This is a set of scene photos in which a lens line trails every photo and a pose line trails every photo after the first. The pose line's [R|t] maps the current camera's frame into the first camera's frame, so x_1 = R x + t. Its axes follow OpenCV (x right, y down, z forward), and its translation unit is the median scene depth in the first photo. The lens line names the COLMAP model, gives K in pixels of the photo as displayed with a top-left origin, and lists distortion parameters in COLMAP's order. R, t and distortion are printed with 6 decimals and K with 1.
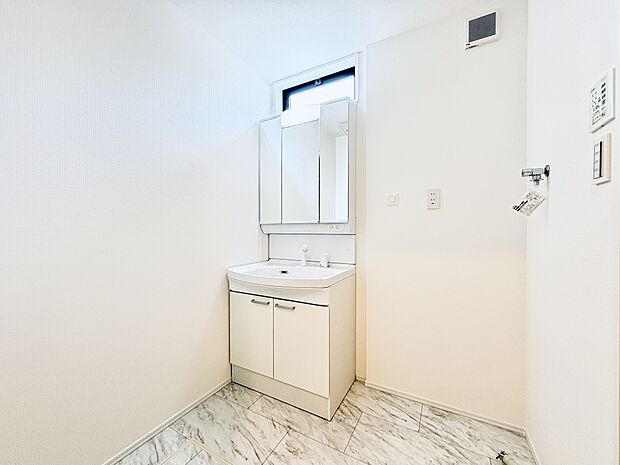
lens RADIAL K [[247.2, 0, 310.0], [0, 247.2, 232.5], [0, 0, 1]] dist [-0.000872, 0.000199]
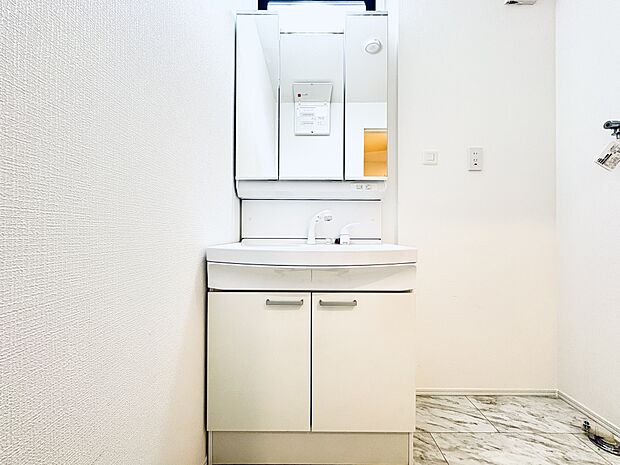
lens RADIAL K [[246.0, 0, 310.0], [0, 246.0, 232.5], [0, 0, 1]] dist [-0.007600, 0.000303]
pose [[0.880910, 0.006822, 0.473235, -0.412609], [-0.001588, 0.999933, -0.011460, 0.129804], [-0.473282, 0.009343, 0.880862, 0.481632]]
